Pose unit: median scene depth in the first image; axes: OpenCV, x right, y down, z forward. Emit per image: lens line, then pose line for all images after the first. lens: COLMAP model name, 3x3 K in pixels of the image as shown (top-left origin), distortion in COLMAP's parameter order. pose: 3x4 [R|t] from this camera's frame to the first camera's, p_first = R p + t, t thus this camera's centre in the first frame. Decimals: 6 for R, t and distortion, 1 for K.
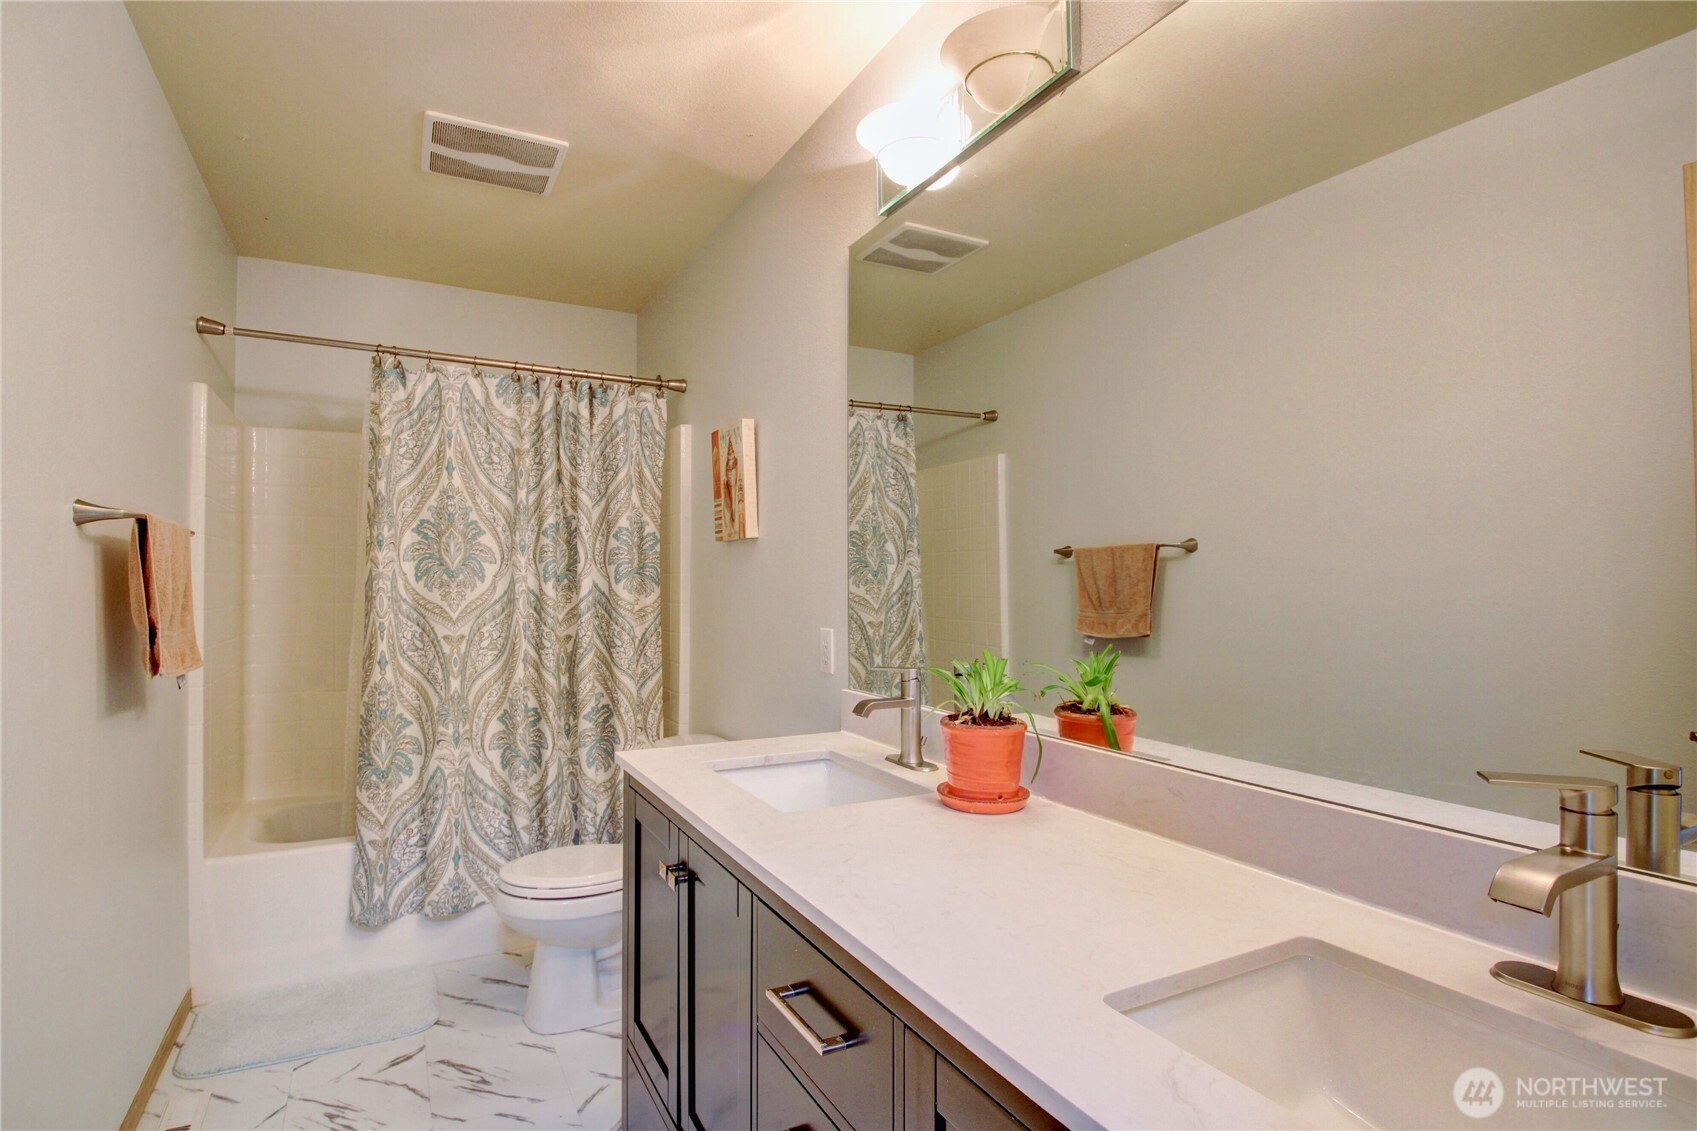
lens RADIAL K [[858.2, 0, 850.0], [0, 858.2, 560.0], [0, 0, 1]] dist [0.004474, 0.000318]
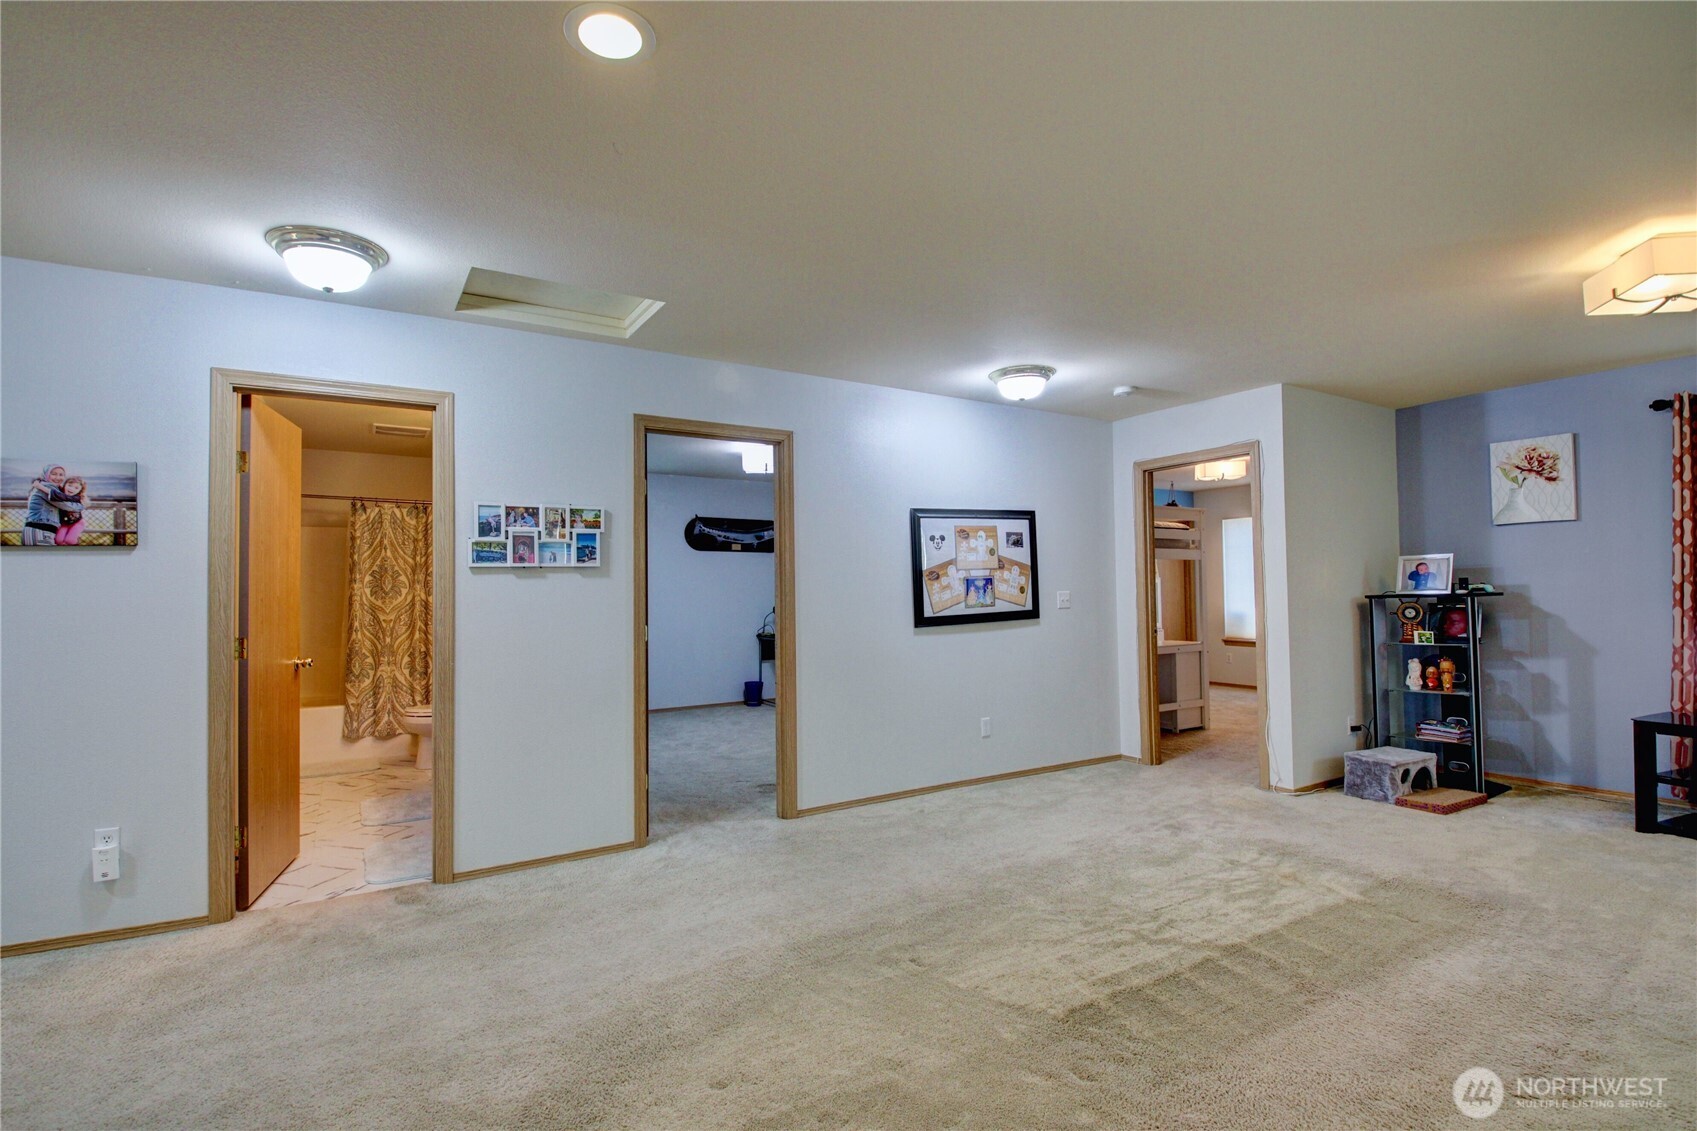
lens RADIAL K [[808.9, 0, 848.4], [0, 808.9, 561.5], [0, 0, 1]] dist [0.002124, -0.000598]
pose [[0.998329, -0.013494, 0.056184, 0.676524], [0.014496, 0.999742, -0.017461, -0.013851], [-0.055934, 0.018246, 0.998268, -1.286435]]
